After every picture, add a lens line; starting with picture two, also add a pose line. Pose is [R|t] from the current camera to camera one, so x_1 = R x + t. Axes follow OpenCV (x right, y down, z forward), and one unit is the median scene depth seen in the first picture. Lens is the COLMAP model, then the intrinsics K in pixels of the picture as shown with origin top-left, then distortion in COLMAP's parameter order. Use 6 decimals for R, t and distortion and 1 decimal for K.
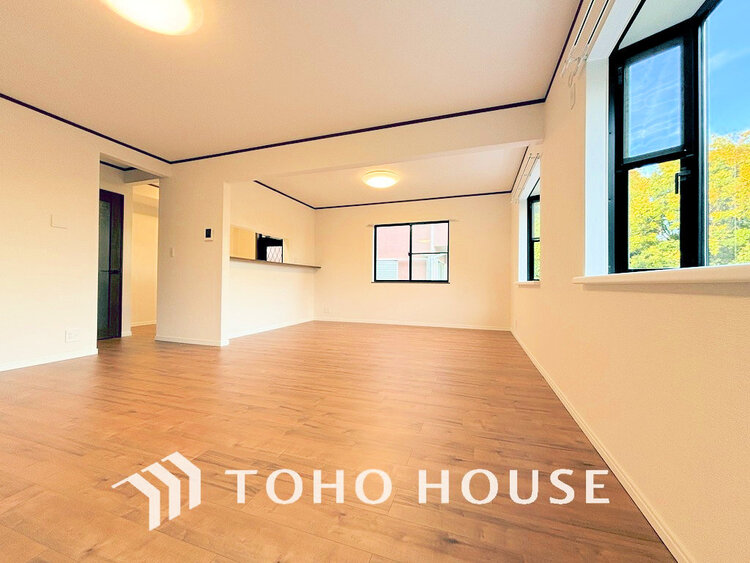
lens RADIAL K [[299.5, 0, 374.3], [0, 299.5, 282.4], [0, 0, 1]] dist [-0.002875, -0.000419]
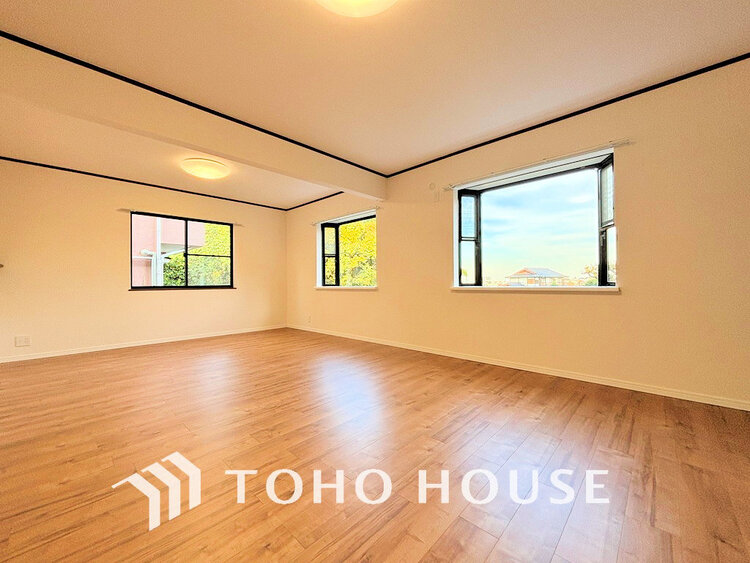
lens RADIAL K [[299.5, 0, 373.6], [0, 299.5, 278.7], [0, 0, 1]] dist [-0.002875, -0.000419]
pose [[0.430238, -0.000683, 0.902715, -0.435969], [0.009099, 0.999952, -0.003580, -0.021191], [-0.902669, 0.009754, 0.430224, 0.167177]]
